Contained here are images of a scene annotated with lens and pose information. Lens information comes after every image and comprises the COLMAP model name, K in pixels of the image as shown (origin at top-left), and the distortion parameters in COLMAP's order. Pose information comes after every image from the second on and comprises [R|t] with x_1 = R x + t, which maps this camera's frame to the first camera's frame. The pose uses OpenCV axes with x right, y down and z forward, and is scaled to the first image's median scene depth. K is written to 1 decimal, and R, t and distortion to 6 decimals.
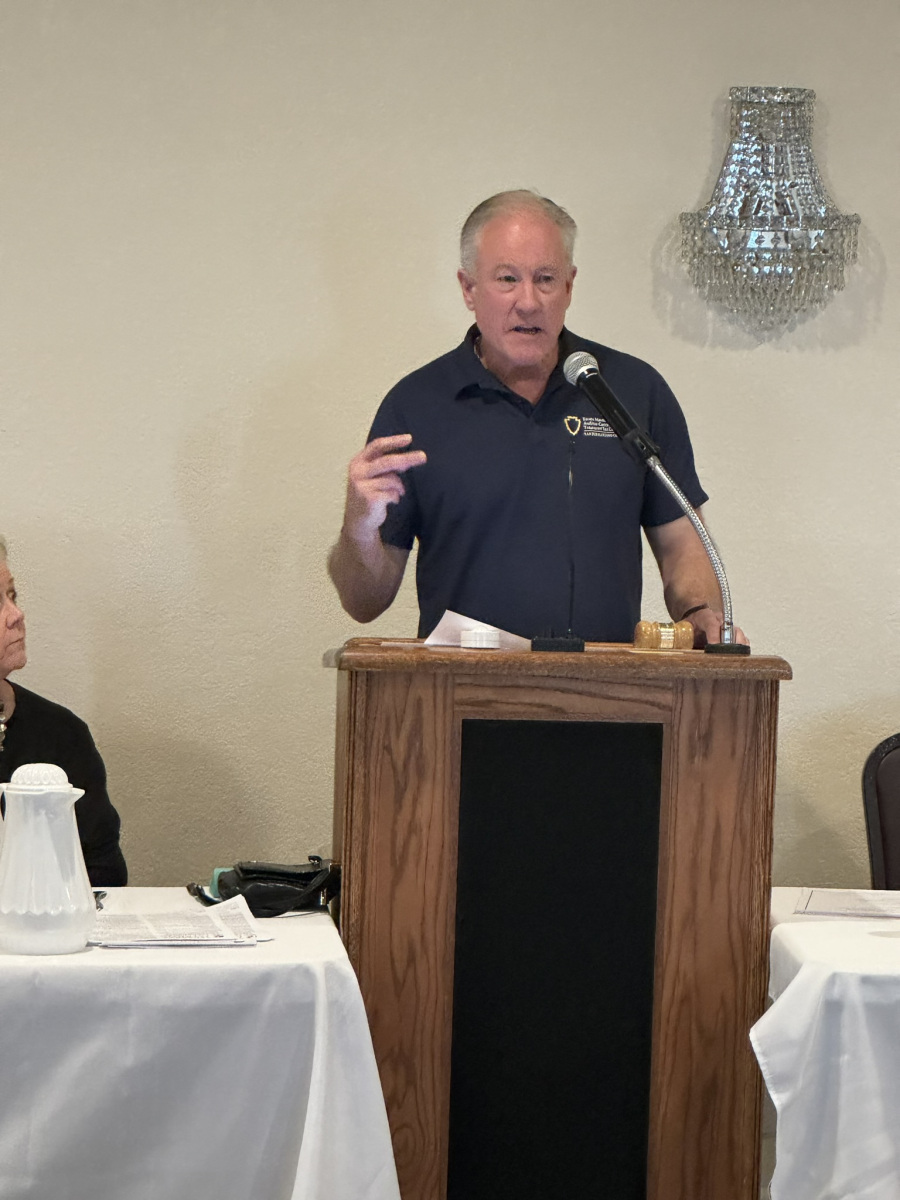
lens RADIAL K [[4521.5, 0, 450.0], [0, 4521.5, 600.0], [0, 0, 1]] dist [-0.600259, 18.887005]
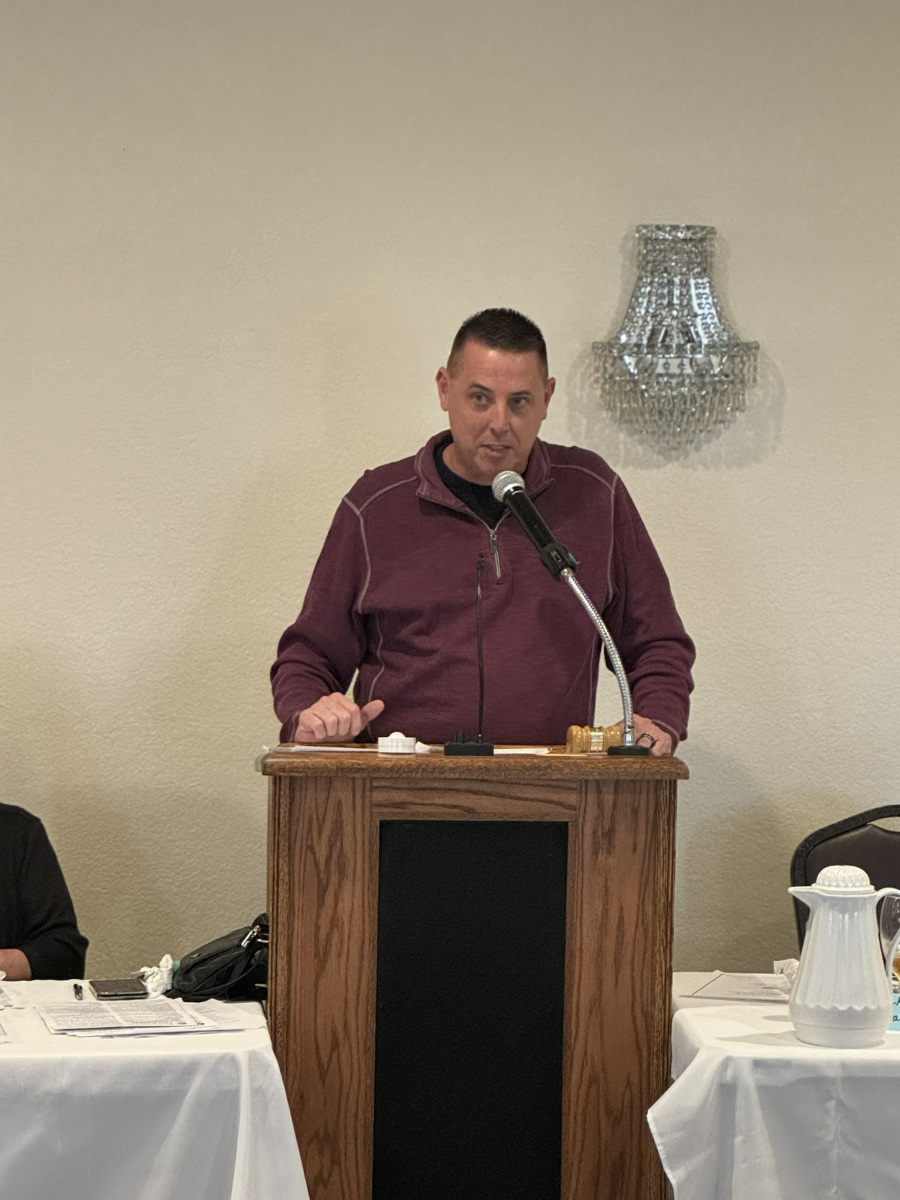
lens RADIAL K [[4033.3, 0, 450.0], [0, 4033.3, 600.0], [0, 0, 1]] dist [-0.508854, 16.077810]
pose [[0.999938, -0.011124, -0.000365, 0.020113], [0.011114, 0.999710, -0.021364, -0.005015], [0.000602, 0.021359, 0.999772, 0.048193]]
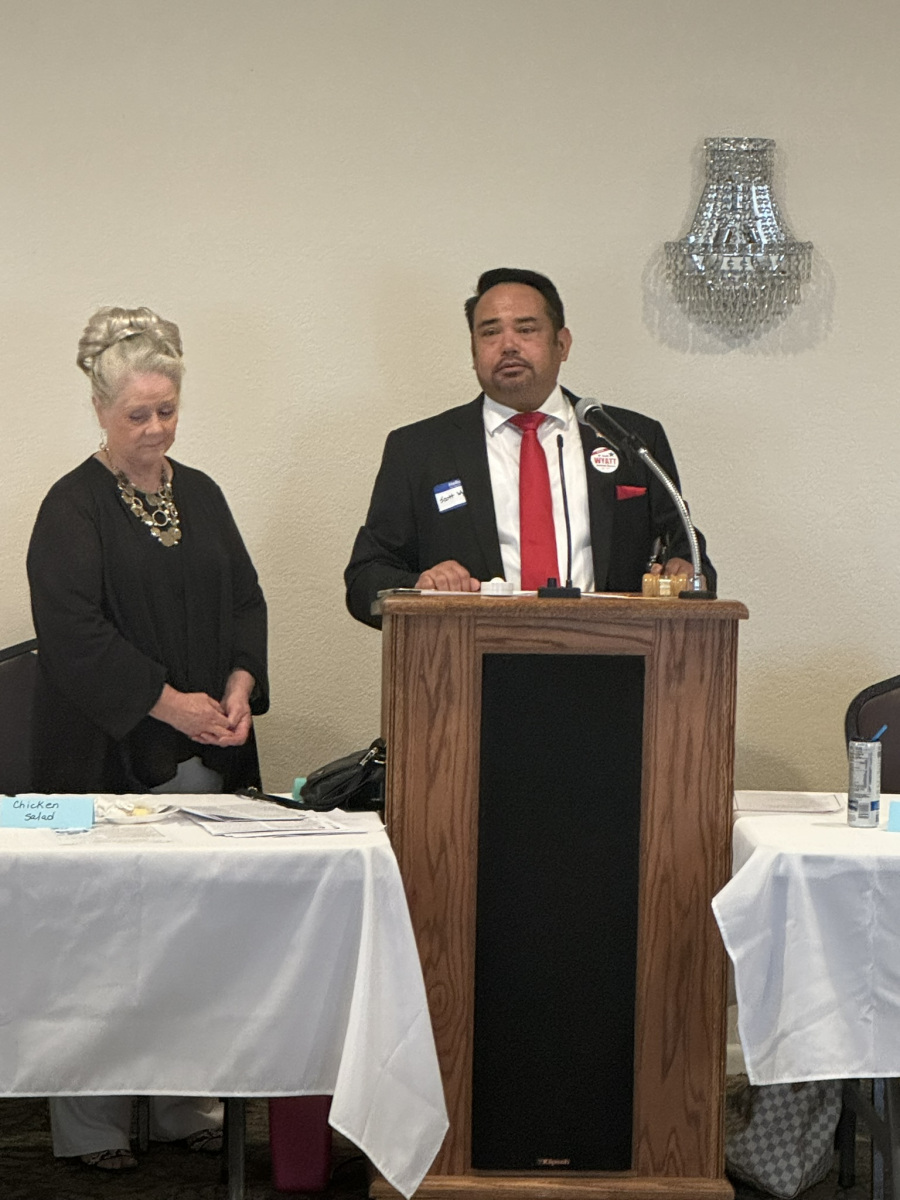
lens RADIAL K [[4033.3, 0, 450.0], [0, 4033.3, 600.0], [0, 0, 1]] dist [-0.508854, 16.077810]
pose [[0.999842, -0.008155, -0.015817, 0.011371], [0.008197, 0.999963, 0.002571, 0.008891], [0.015795, -0.002700, 0.999872, -0.103499]]
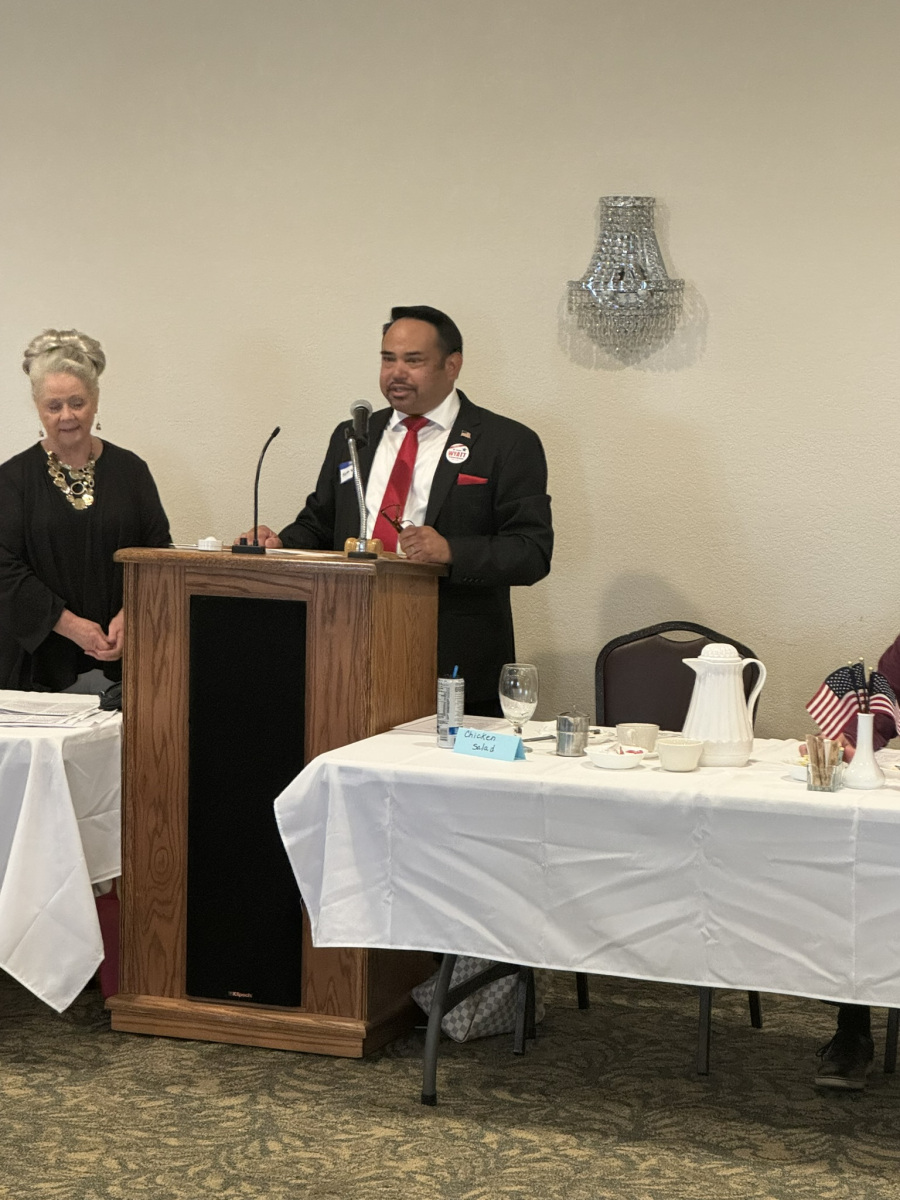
lens RADIAL K [[2789.3, 0, 435.7], [0, 2789.3, 600.1], [0, 0, 1]] dist [-0.314271, 9.287296]
pose [[0.906398, 0.030263, -0.421340, 0.493441], [-0.025655, 0.999533, 0.016602, 0.009759], [0.421646, -0.004238, 0.906751, 0.144395]]
